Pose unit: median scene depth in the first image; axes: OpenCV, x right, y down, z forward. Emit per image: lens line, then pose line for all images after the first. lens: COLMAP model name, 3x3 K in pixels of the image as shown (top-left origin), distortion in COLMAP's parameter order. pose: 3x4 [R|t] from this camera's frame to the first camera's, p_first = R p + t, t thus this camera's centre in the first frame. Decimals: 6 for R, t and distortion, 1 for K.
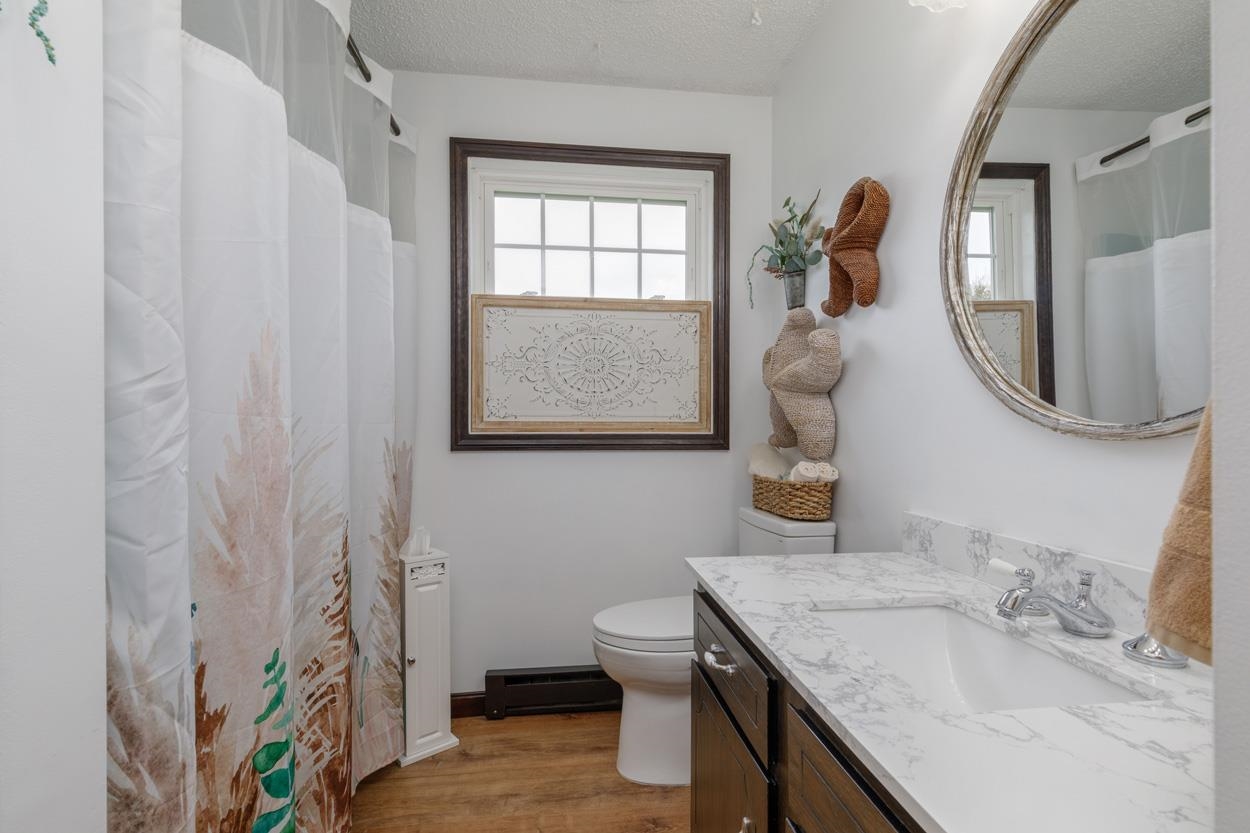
lens RADIAL K [[615.4, 0, 626.8], [0, 615.4, 419.4], [0, 0, 1]] dist [0.000847, 0.000061]
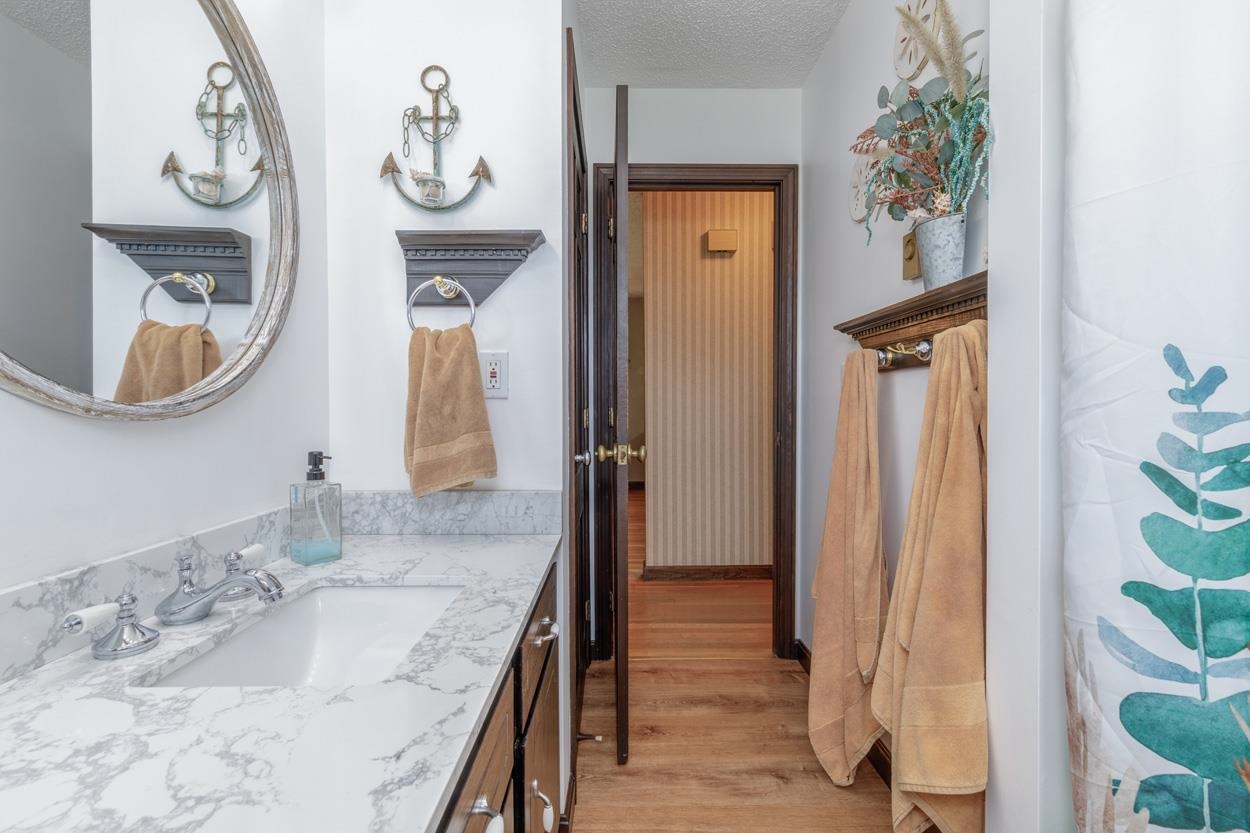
lens RADIAL K [[615.4, 0, 627.4], [0, 615.4, 414.2], [0, 0, 1]] dist [0.000847, 0.000061]
pose [[-0.995311, 0.002658, 0.096694, -0.039697], [0.002672, 0.999996, 0.000015, 0.024898], [-0.096694, 0.000274, -0.995314, 1.836184]]
